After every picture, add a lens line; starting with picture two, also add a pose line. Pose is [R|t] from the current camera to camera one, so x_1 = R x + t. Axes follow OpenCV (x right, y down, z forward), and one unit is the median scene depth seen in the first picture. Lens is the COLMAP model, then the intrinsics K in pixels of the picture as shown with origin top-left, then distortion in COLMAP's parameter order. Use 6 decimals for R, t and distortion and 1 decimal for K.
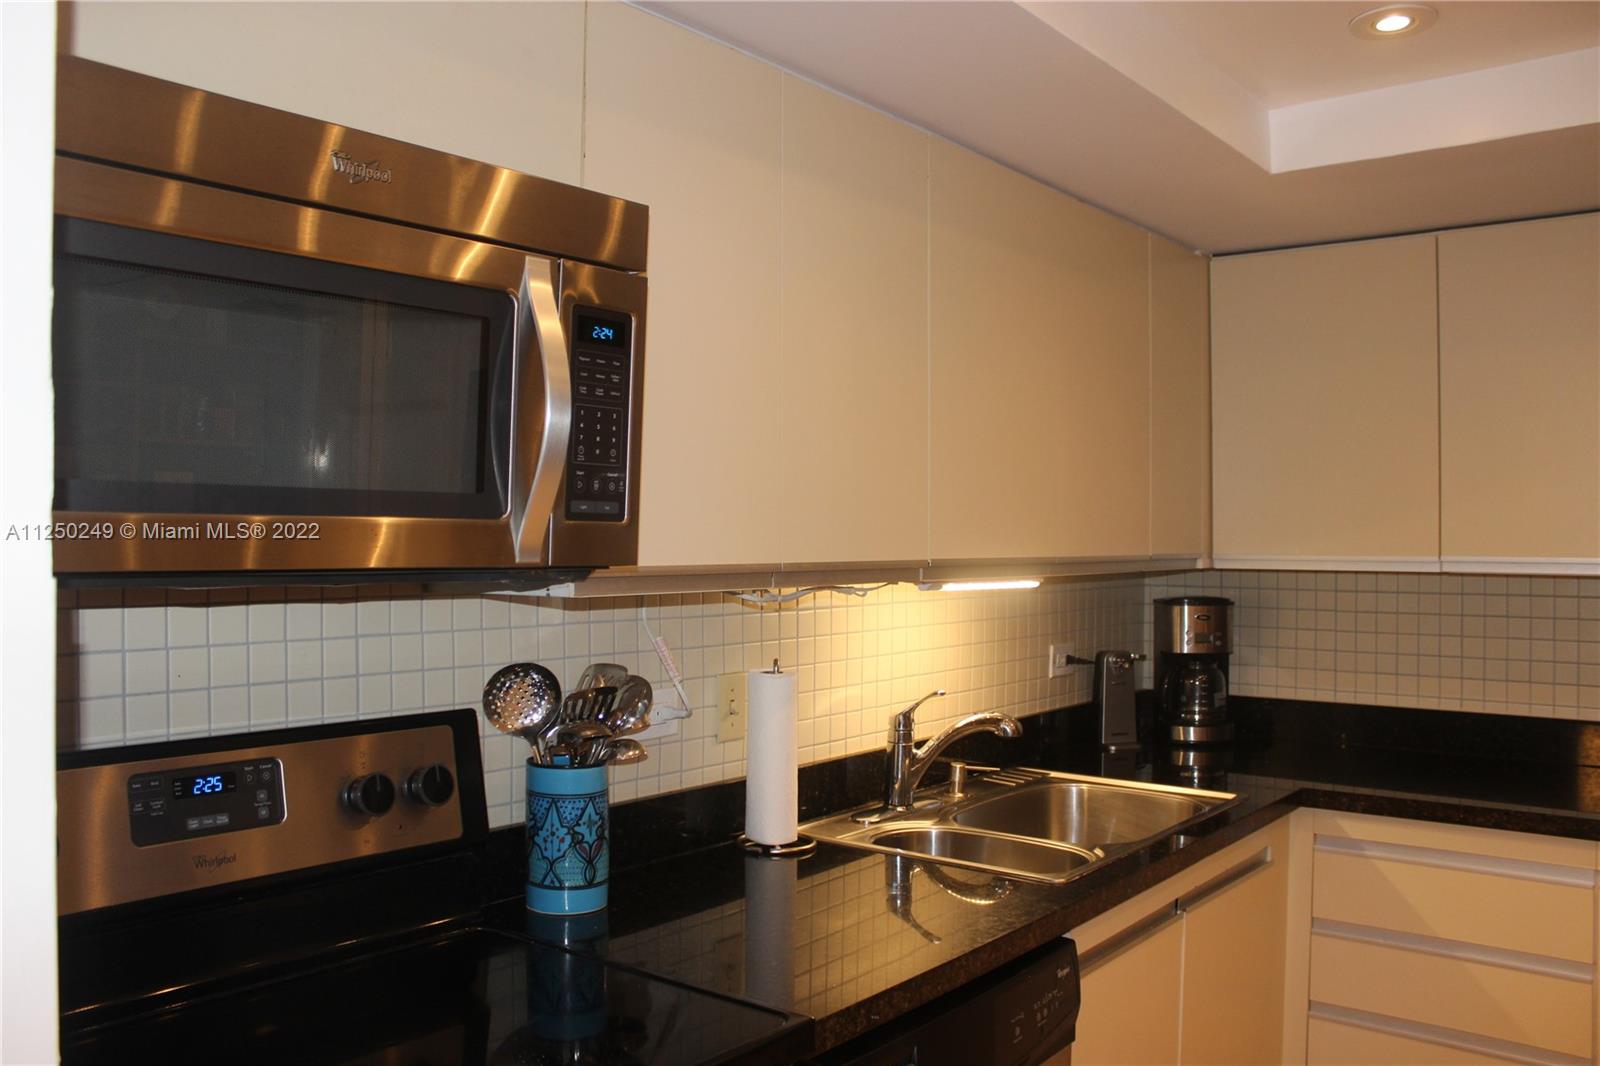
lens RADIAL K [[1332.7, 0, 800.0], [0, 1332.7, 533.0], [0, 0, 1]] dist [-0.171197, 0.173640]
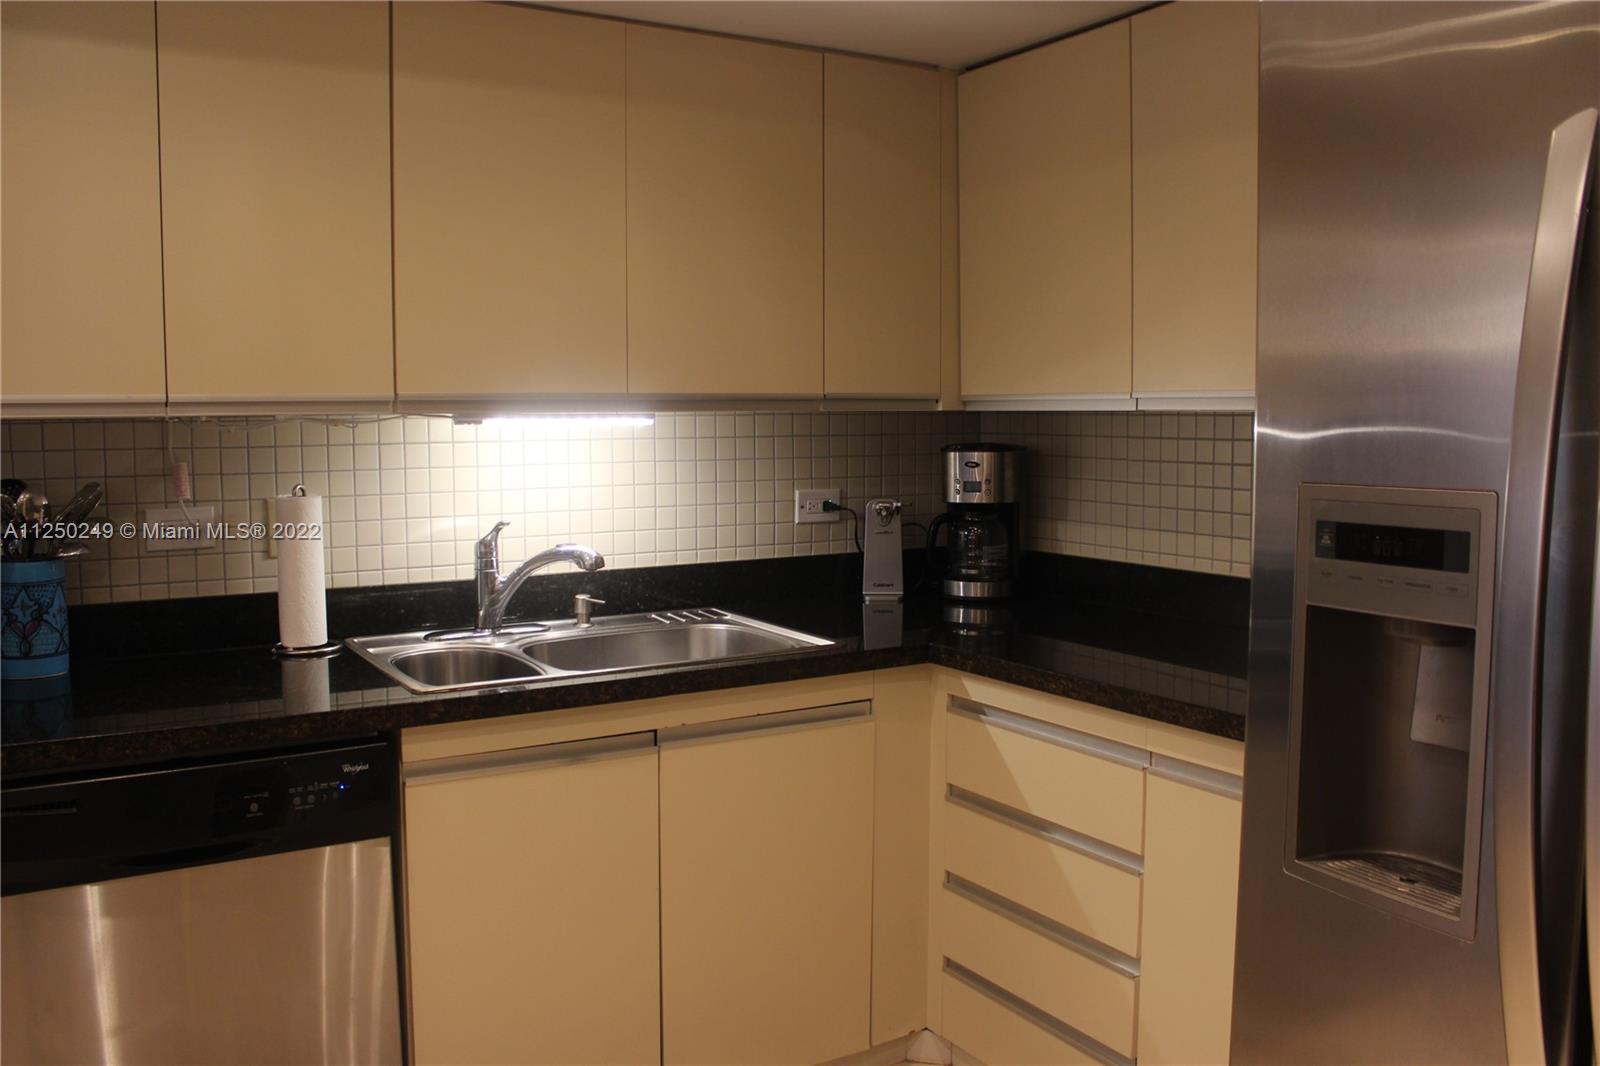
lens RADIAL K [[1332.7, 0, 800.0], [0, 1332.7, 533.0], [0, 0, 1]] dist [-0.171197, 0.173640]
pose [[0.935705, 0.024258, -0.351949, 0.741776], [0.008305, 0.995842, 0.090719, 0.036755], [0.352686, -0.087809, 0.931613, 0.107412]]
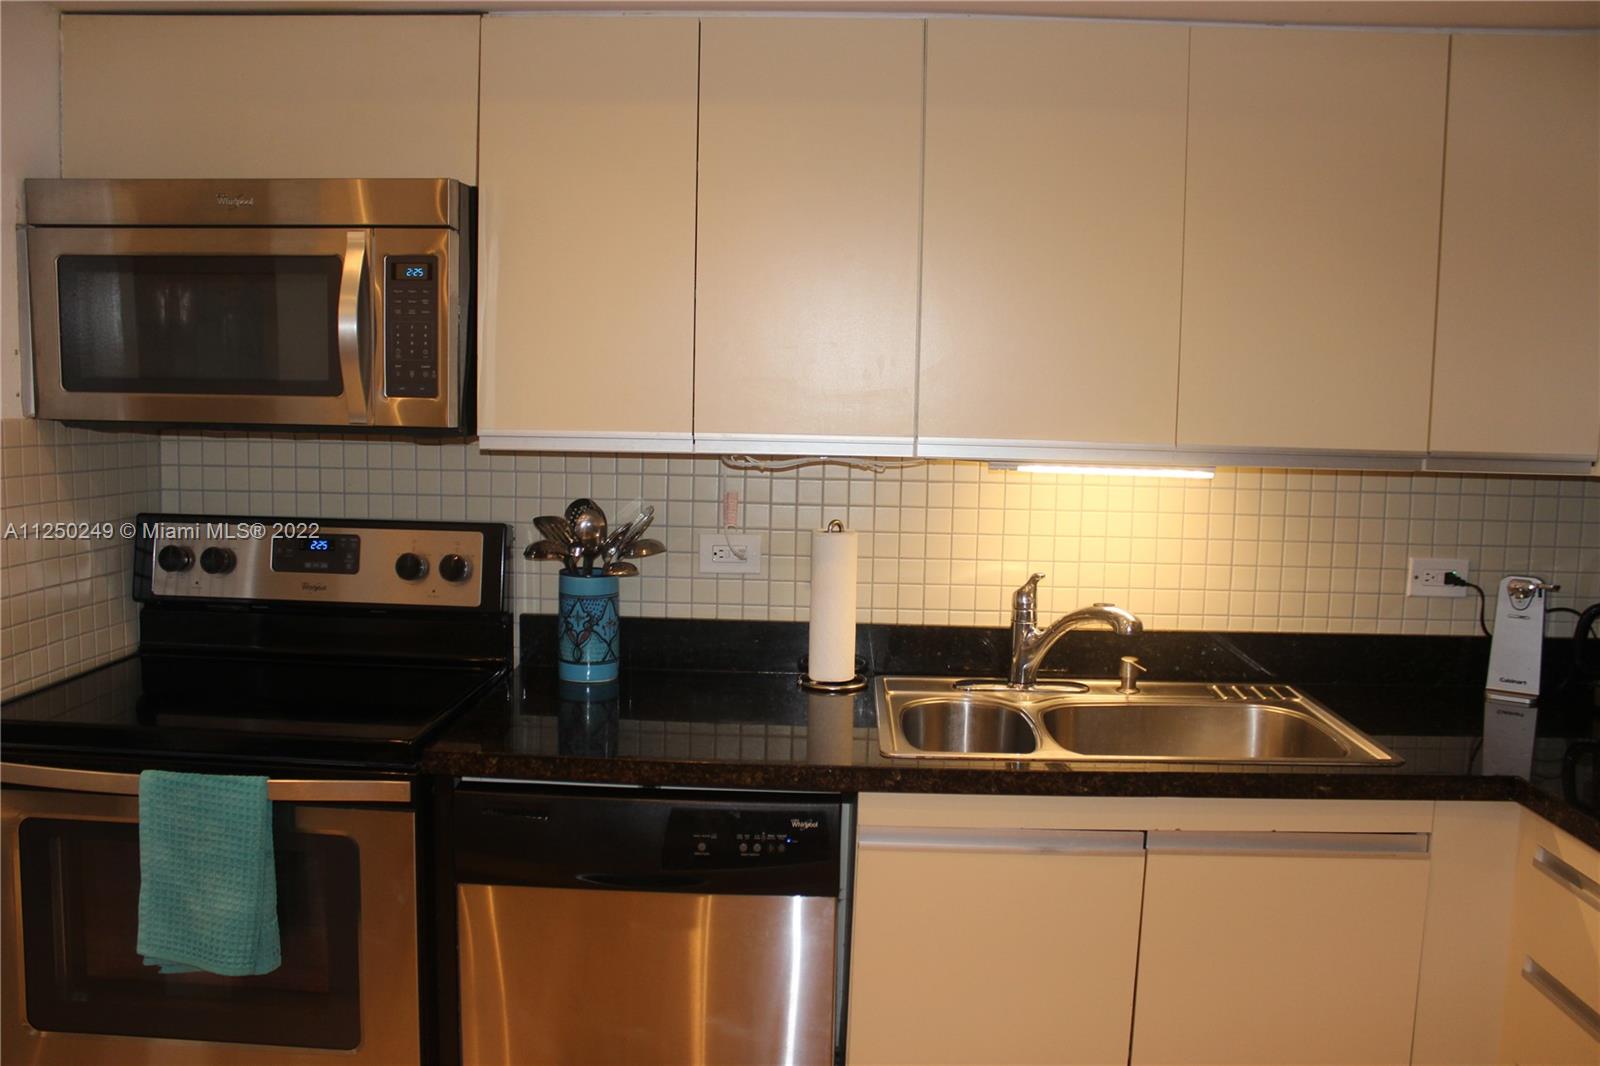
lens RADIAL K [[1332.7, 0, 800.0], [0, 1332.7, 533.0], [0, 0, 1]] dist [-0.171197, 0.173640]
pose [[0.590866, 0.094605, -0.801203, 0.839399], [-0.016549, 0.994313, 0.105203, -0.012753], [0.806600, -0.048901, 0.589072, 0.293731]]
